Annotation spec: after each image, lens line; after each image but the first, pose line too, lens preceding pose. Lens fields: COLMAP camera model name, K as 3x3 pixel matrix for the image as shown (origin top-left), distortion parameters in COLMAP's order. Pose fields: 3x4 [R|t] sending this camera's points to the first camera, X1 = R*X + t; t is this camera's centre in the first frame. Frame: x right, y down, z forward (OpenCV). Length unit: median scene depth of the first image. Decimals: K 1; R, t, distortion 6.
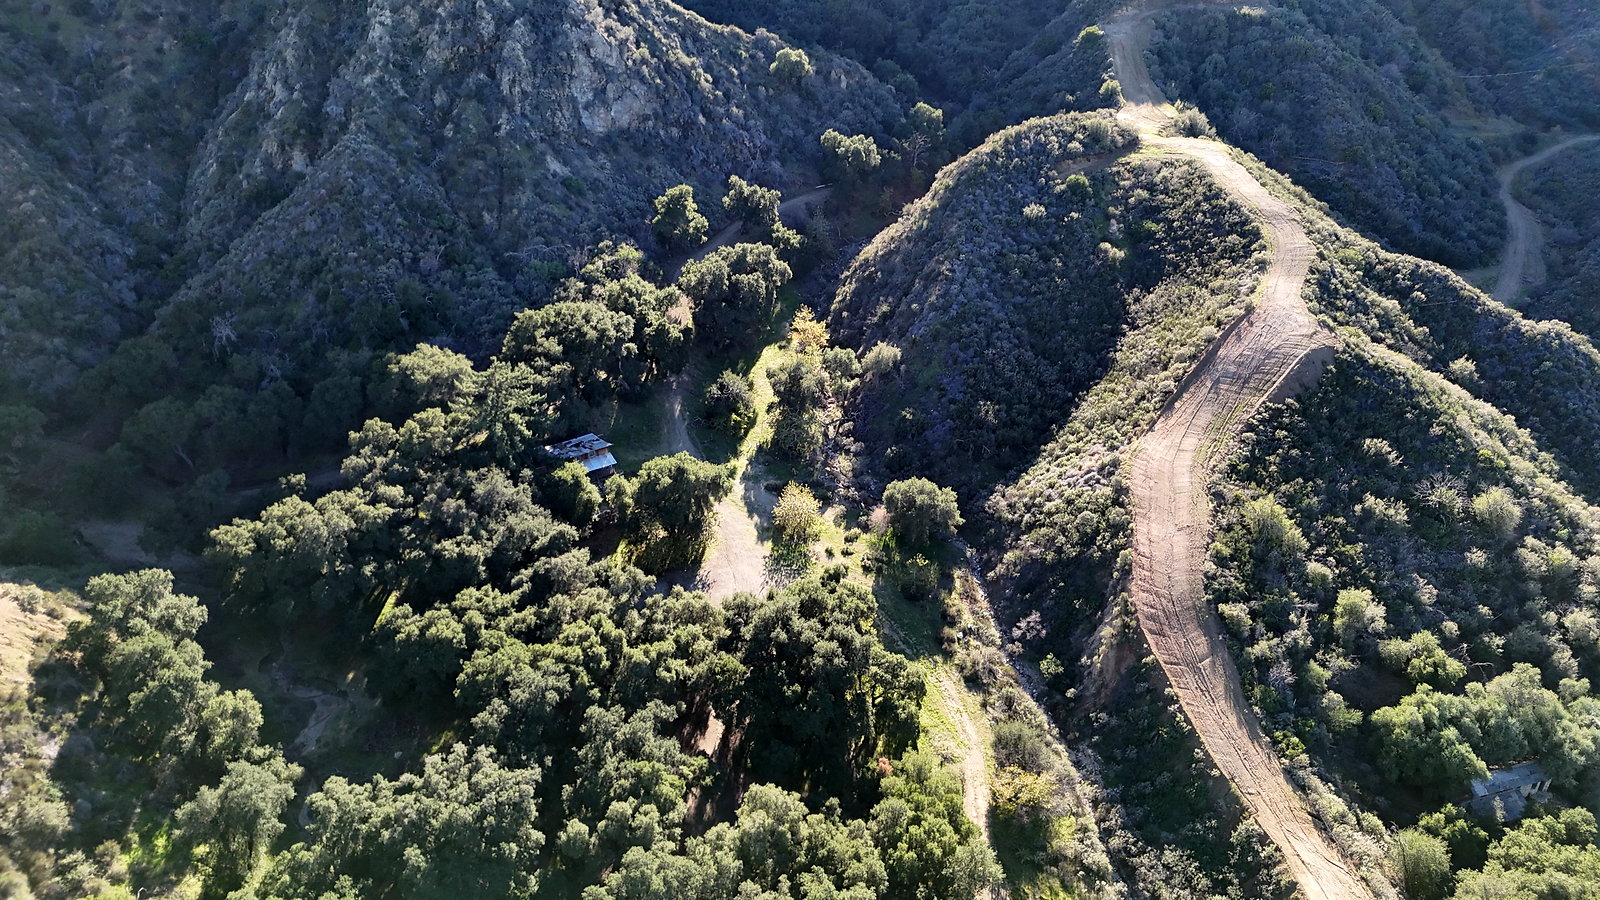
lens RADIAL K [[1172.7, 0, 799.8], [0, 1172.7, 443.5], [0, 0, 1]] dist [0.079872, -0.085011]
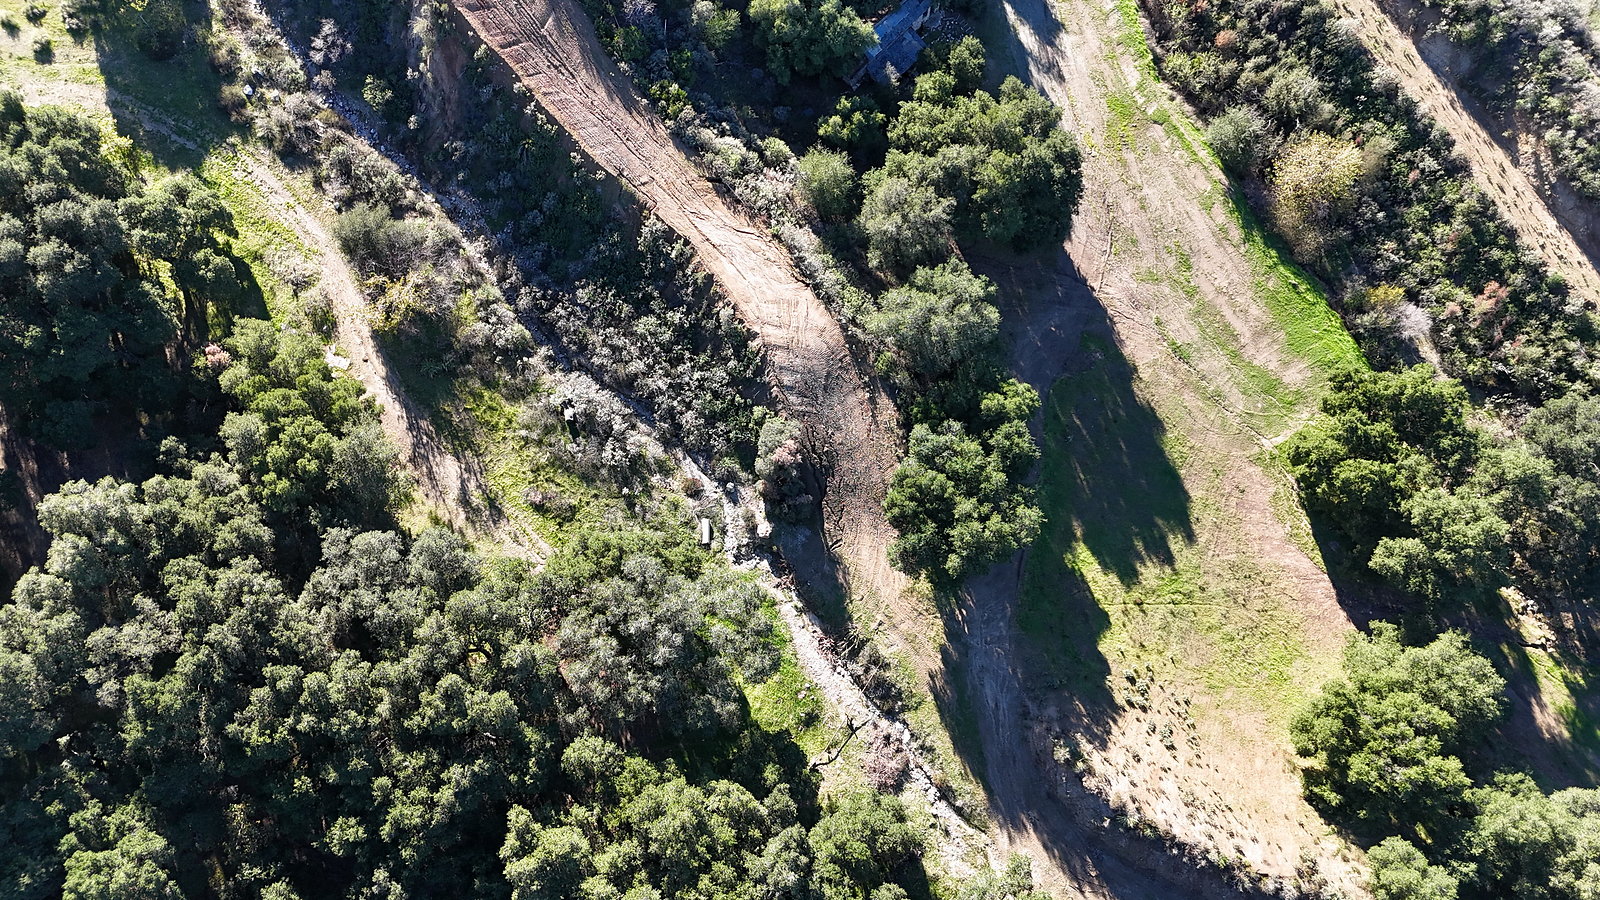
lens RADIAL K [[1172.7, 0, 802.9], [0, 1172.7, 448.1], [0, 0, 1]] dist [0.079872, -0.085011]
pose [[0.863927, -0.473620, 0.171215, 0.242784], [0.245151, 0.692465, 0.678523, -0.119477], [-0.439922, -0.544221, 0.714347, 0.242357]]
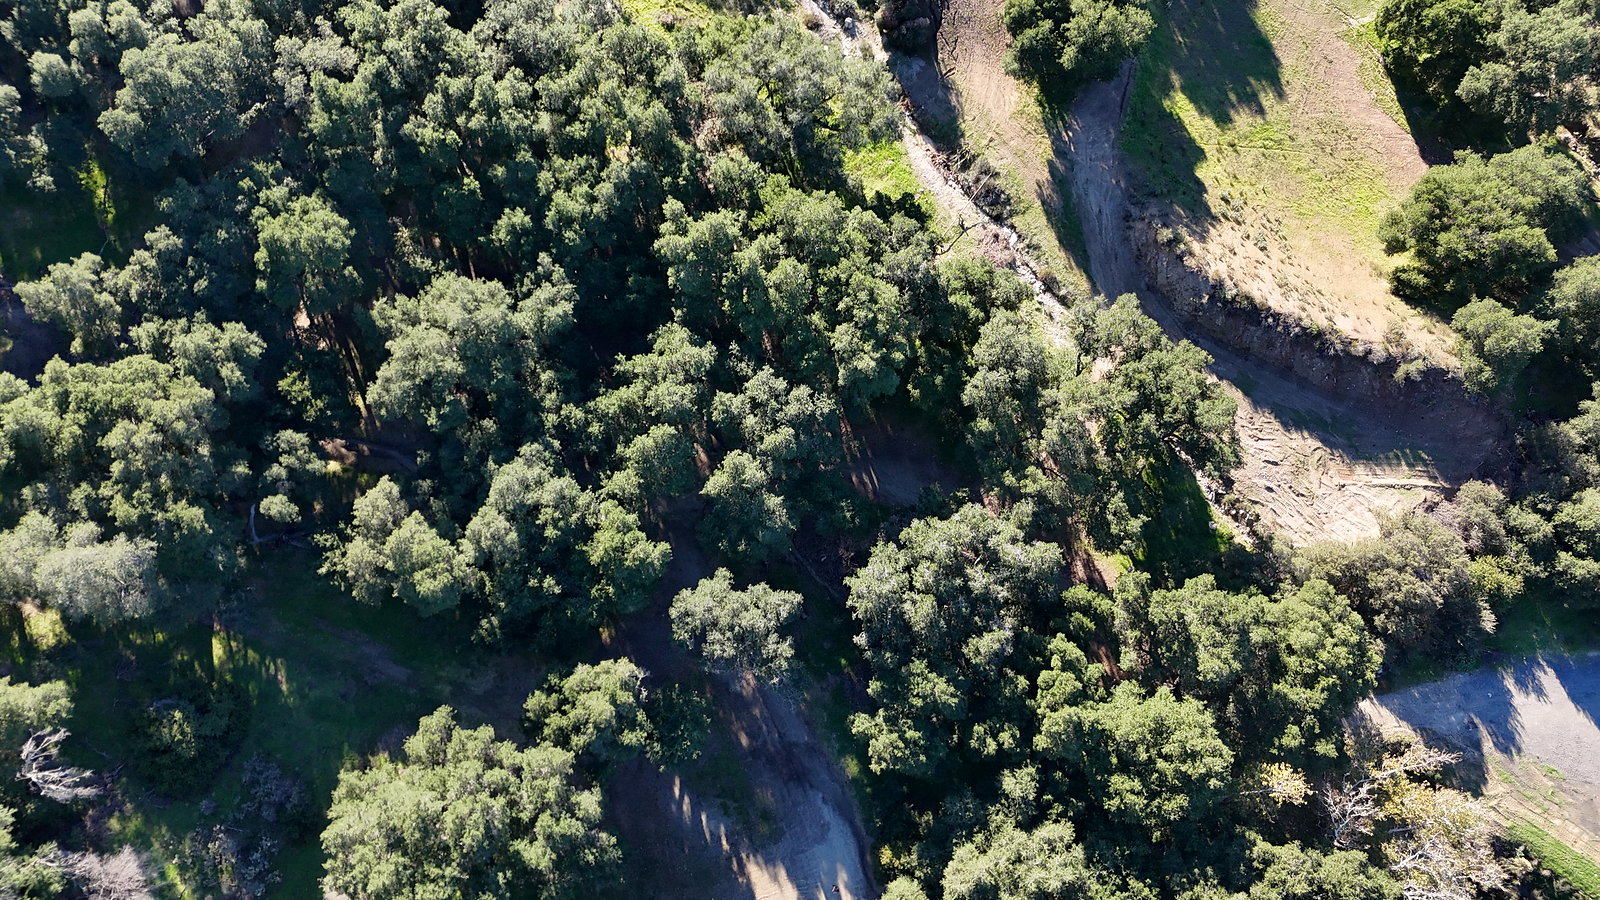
lens RADIAL K [[1172.7, 0, 800.7], [0, 1172.7, 445.5], [0, 0, 1]] dist [0.079872, -0.085011]
pose [[0.877705, -0.446760, 0.173320, 0.004036], [0.229779, 0.709764, 0.665911, 0.076802], [-0.420519, -0.544648, 0.725619, 0.047125]]
